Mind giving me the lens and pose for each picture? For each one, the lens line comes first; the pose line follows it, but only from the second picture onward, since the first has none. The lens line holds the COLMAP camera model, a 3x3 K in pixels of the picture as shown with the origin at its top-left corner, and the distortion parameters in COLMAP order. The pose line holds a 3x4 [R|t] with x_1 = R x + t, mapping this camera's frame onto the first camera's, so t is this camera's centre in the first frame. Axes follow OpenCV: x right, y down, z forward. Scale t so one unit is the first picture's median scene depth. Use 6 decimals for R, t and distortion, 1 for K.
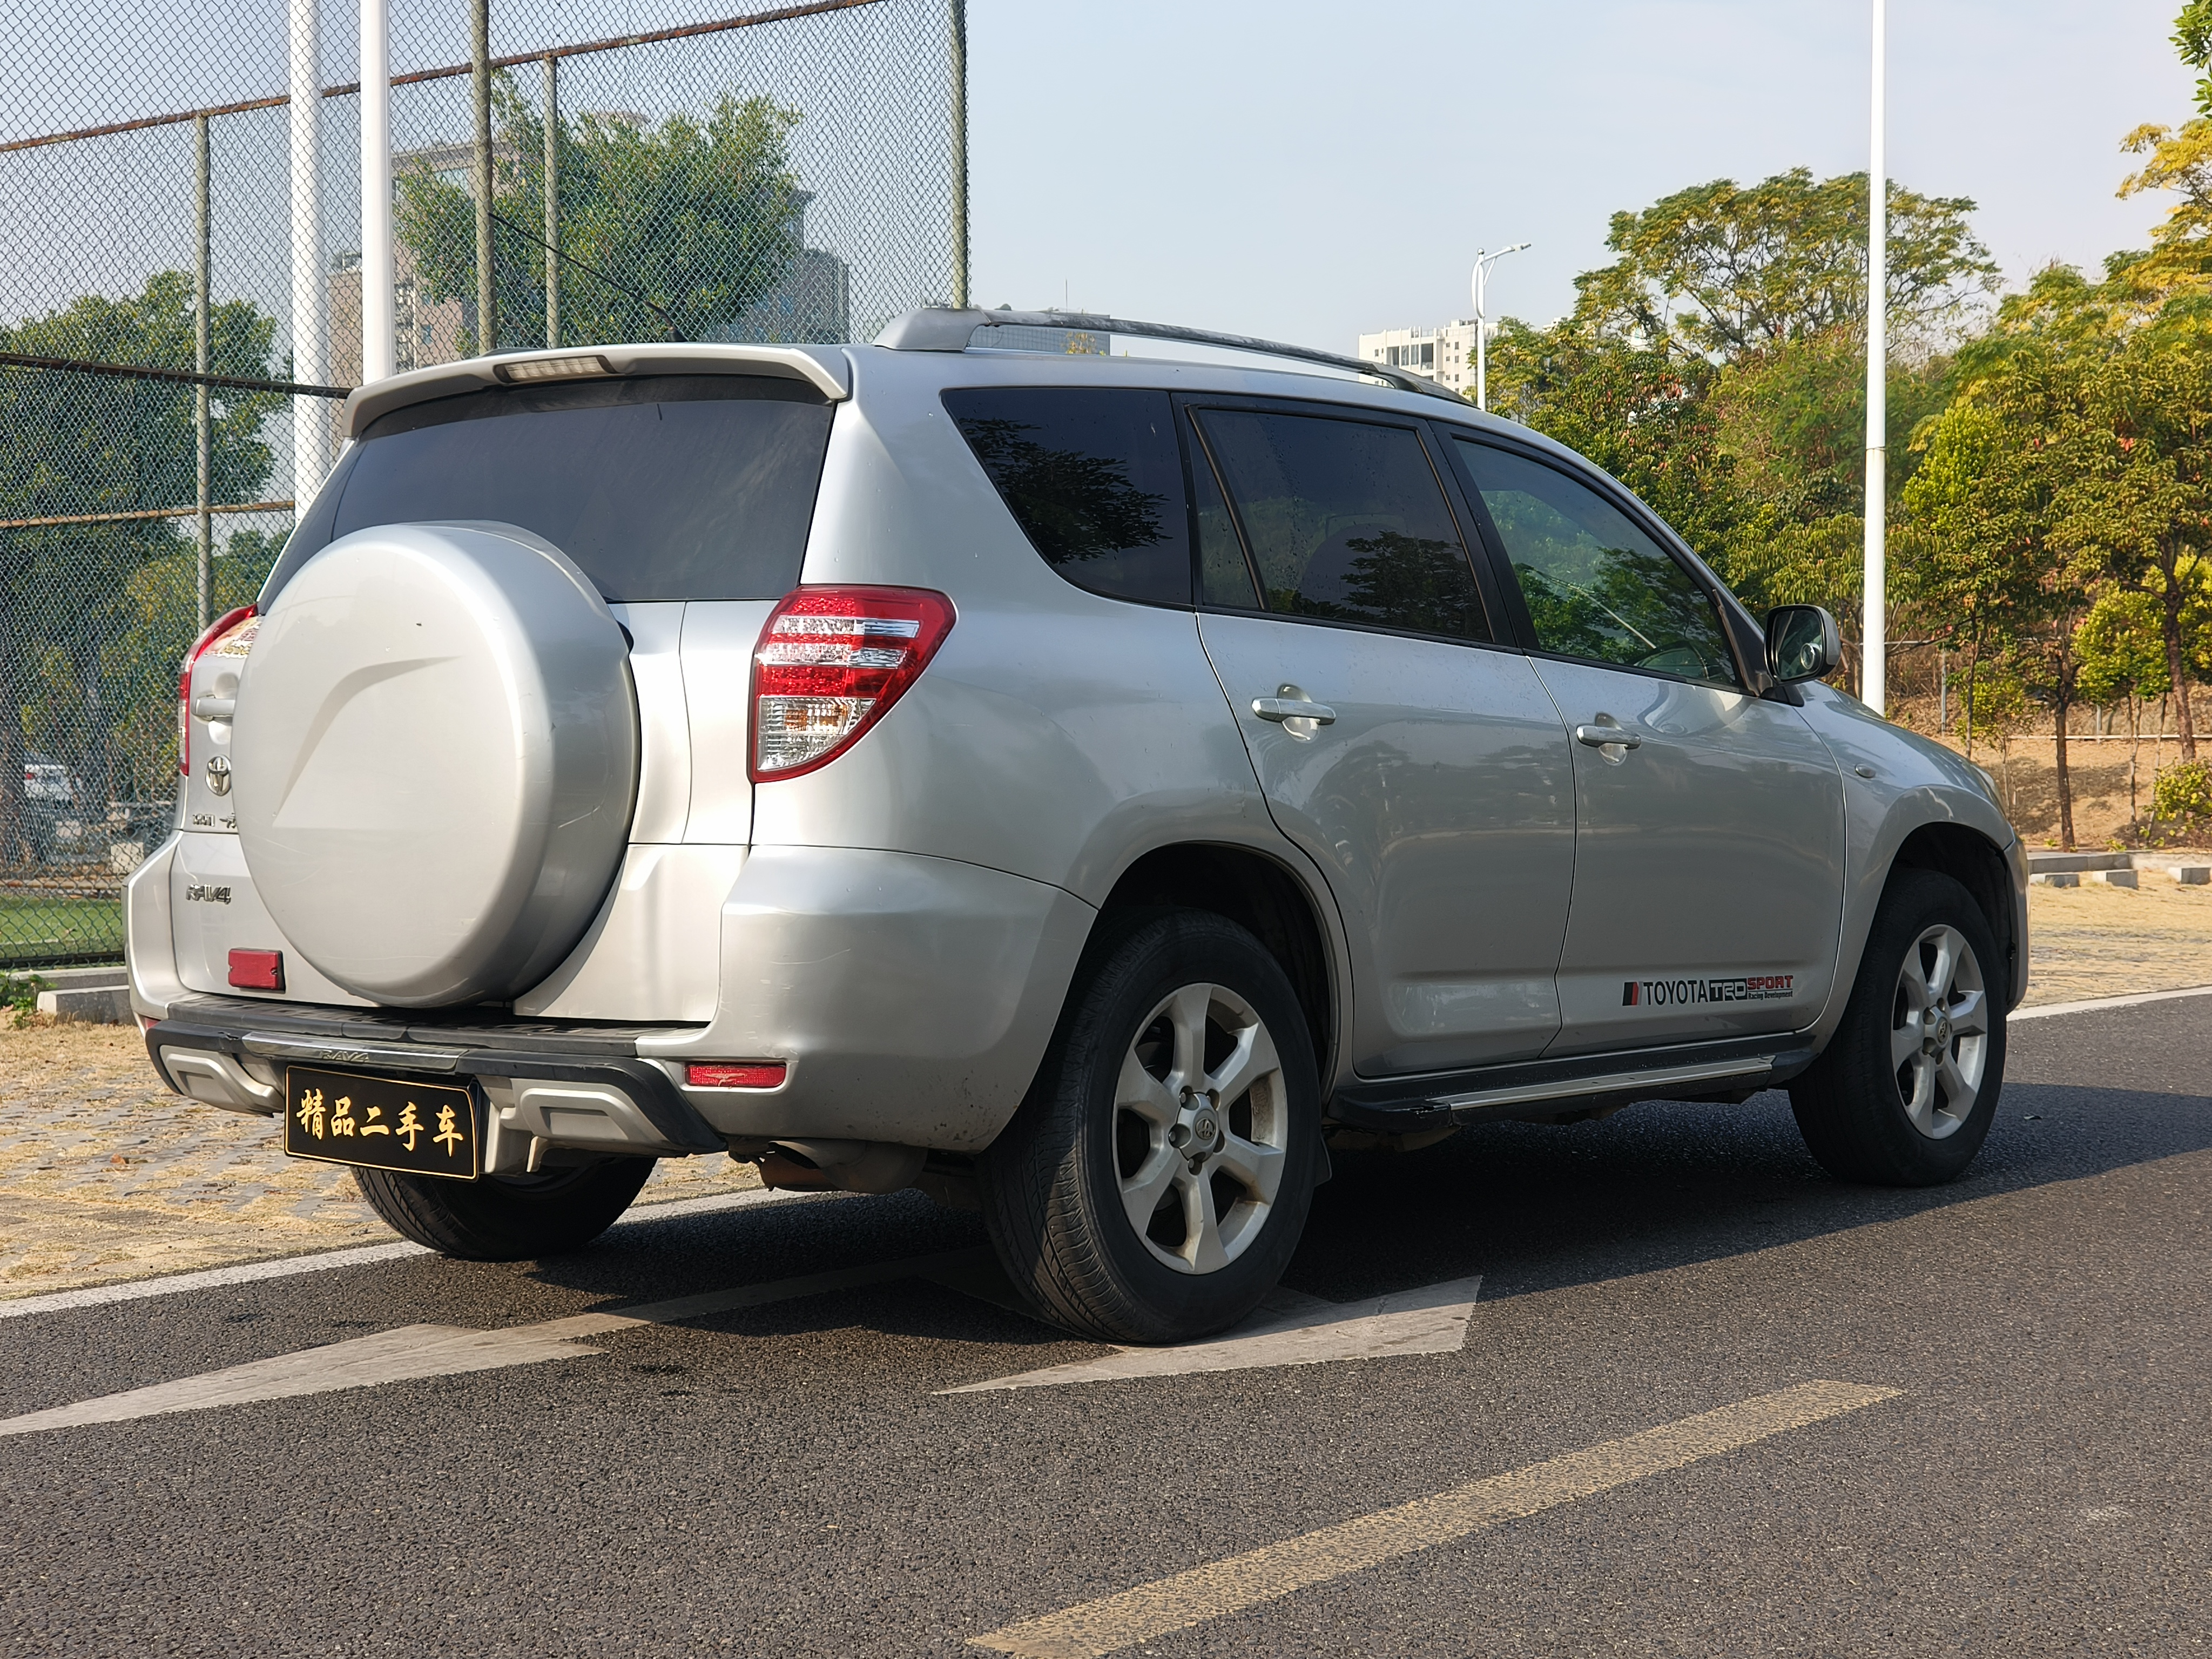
lens RADIAL K [[3398.2, 0, 1106.0], [0, 3398.2, 829.5], [0, 0, 1]] dist [0.270104, -0.055926]
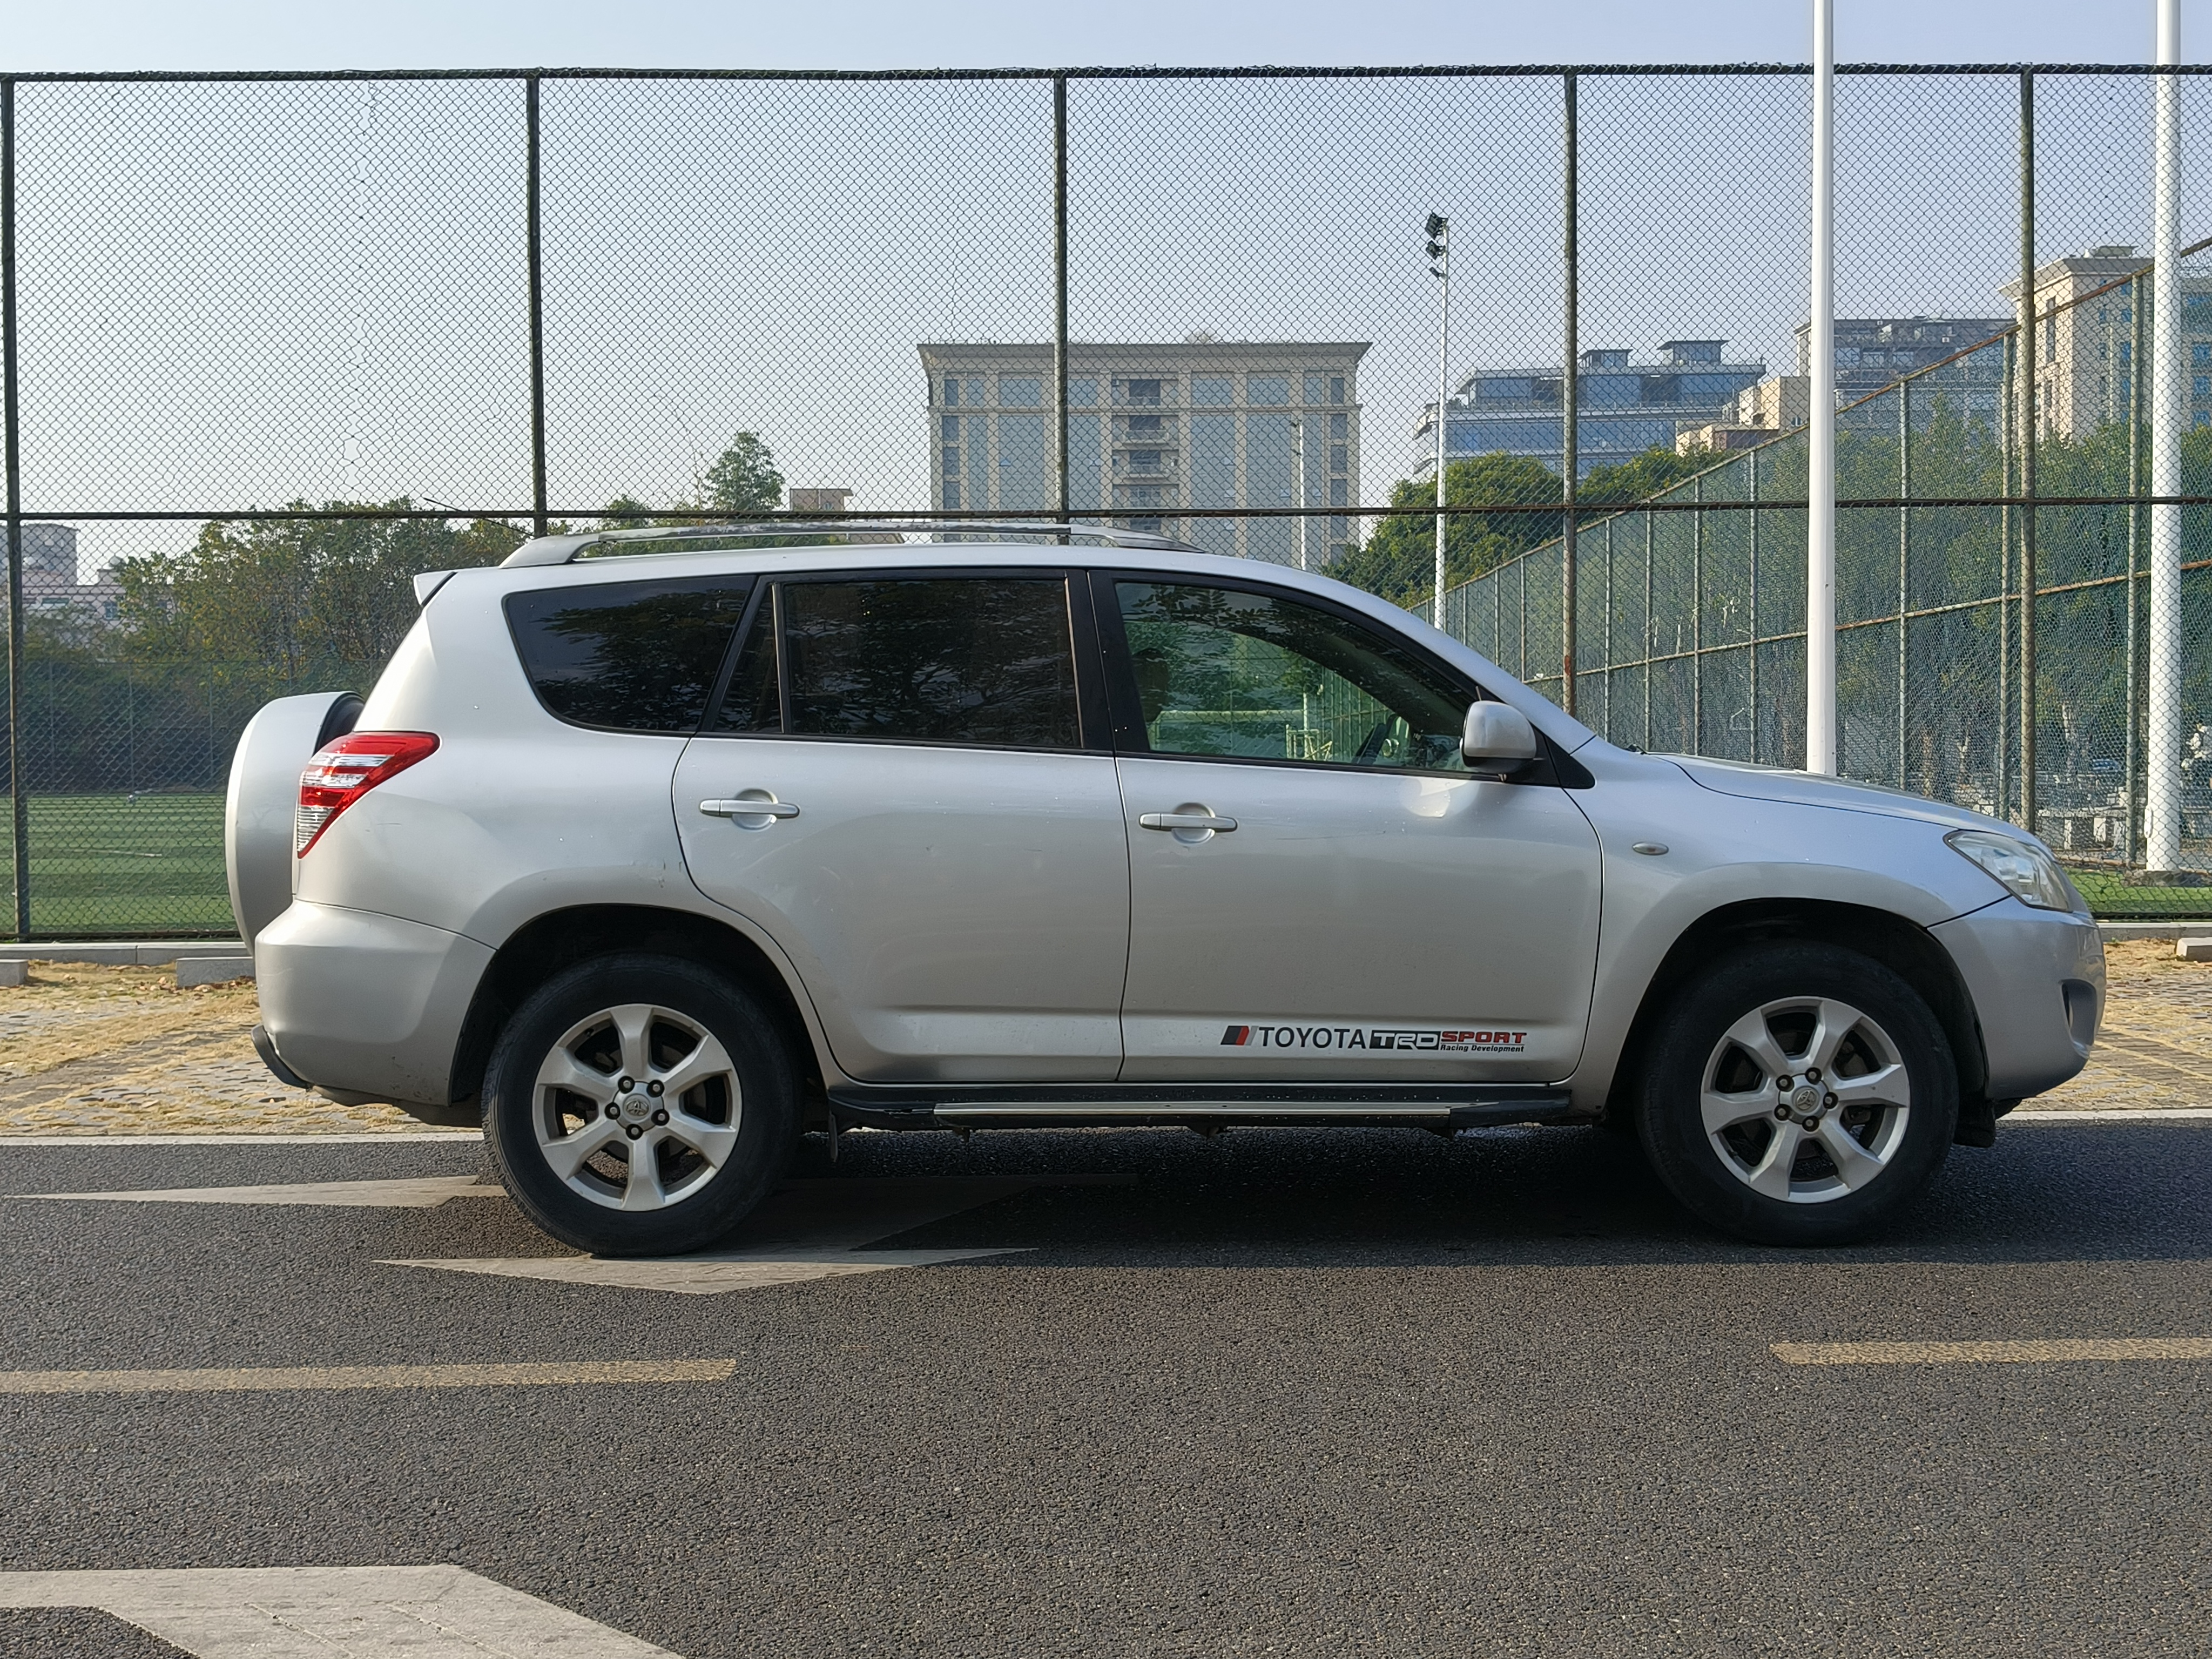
lens RADIAL K [[2370.2, 0, 1105.4], [0, 2370.2, 753.1], [0, 0, 1]] dist [0.155252, -0.011261]
pose [[0.635830, -0.005487, -0.771809, 0.767879], [-0.008480, 0.999865, -0.014094, -0.038597], [0.771782, 0.015506, 0.635698, 0.438913]]
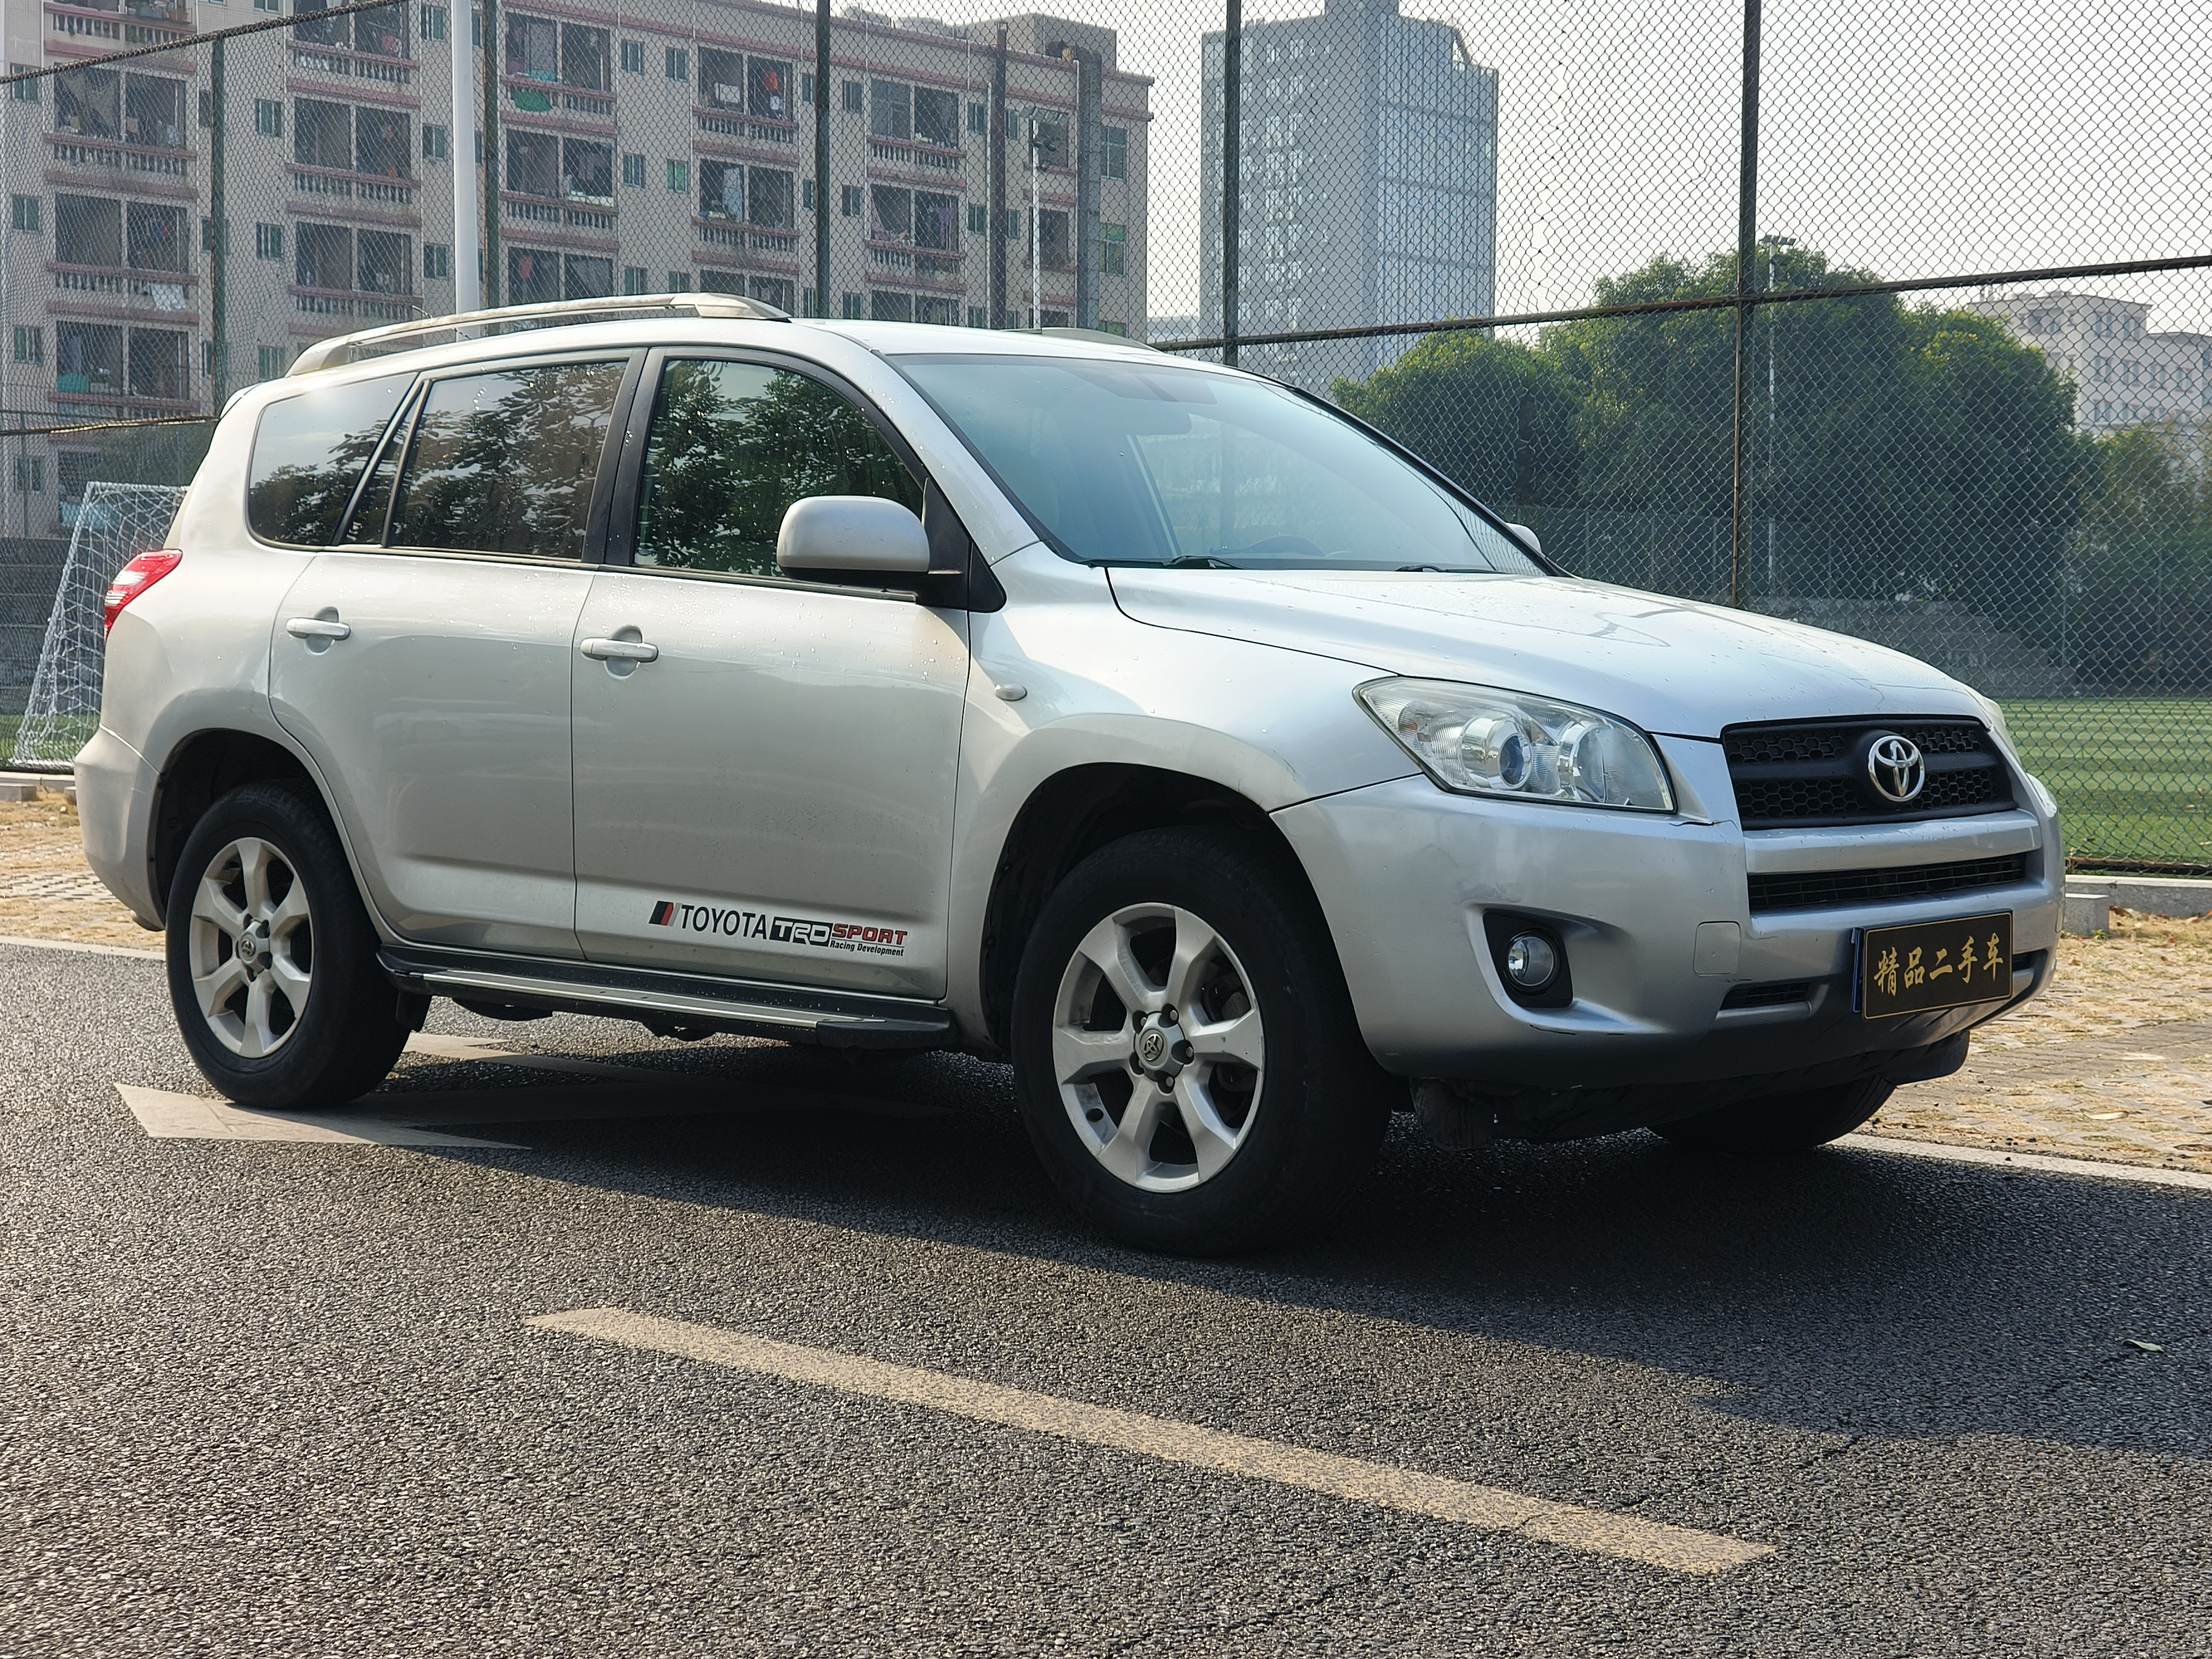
lens RADIAL K [[3398.2, 0, 1106.0], [0, 3398.2, 829.5], [0, 0, 1]] dist [0.270104, -0.055926]
pose [[-0.084569, 0.062957, -0.994427, 1.112704], [-0.014013, 0.997828, 0.064364, -0.040236], [0.996319, 0.019378, -0.083503, 1.212346]]
